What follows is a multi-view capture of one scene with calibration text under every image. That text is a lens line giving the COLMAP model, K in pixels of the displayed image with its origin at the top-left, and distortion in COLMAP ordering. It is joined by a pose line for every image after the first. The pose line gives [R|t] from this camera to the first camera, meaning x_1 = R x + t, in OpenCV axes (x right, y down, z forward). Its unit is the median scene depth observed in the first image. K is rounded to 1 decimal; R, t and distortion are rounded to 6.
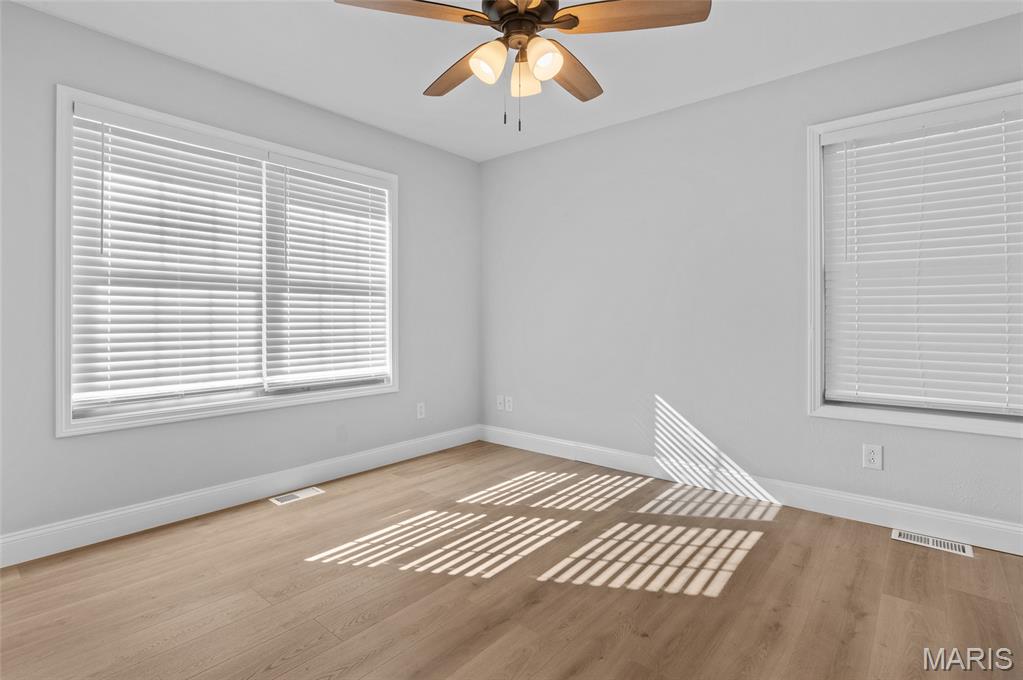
lens RADIAL K [[495.3, 0, 516.1], [0, 495.3, 320.1], [0, 0, 1]] dist [-0.010467, 0.001340]
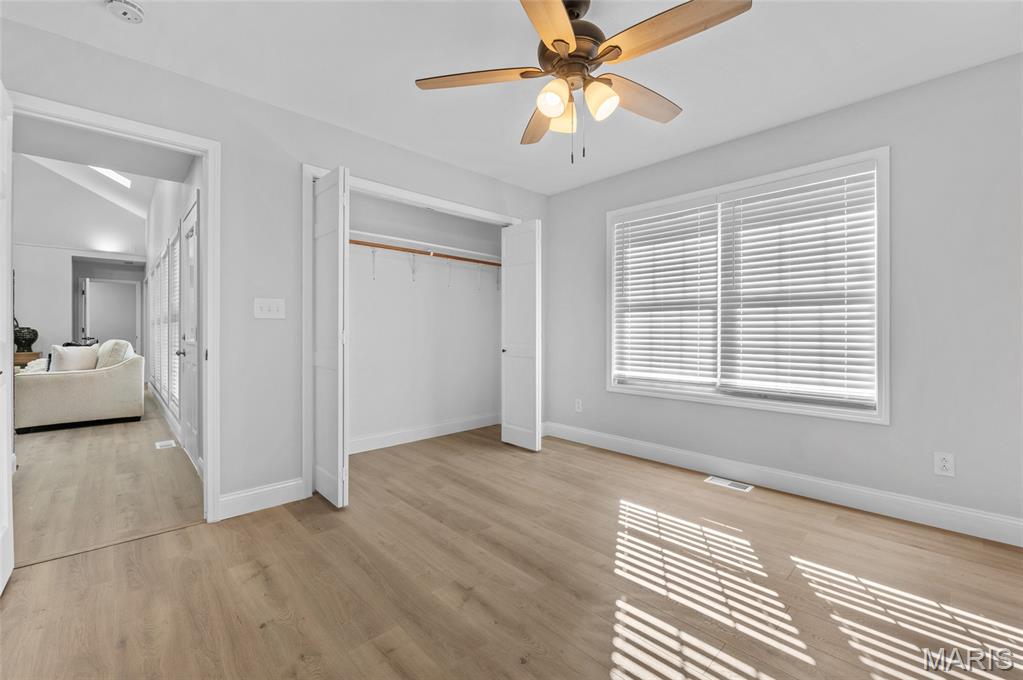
lens RADIAL K [[436.7, 0, 511.6], [0, 436.7, 333.8], [0, 0, 1]] dist [-0.003442, -0.000231]
pose [[-0.127655, 0.005992, -0.991801, 0.635359], [-0.003183, 0.999974, 0.006451, -0.001317], [0.991814, 0.003981, -0.127633, 0.625621]]
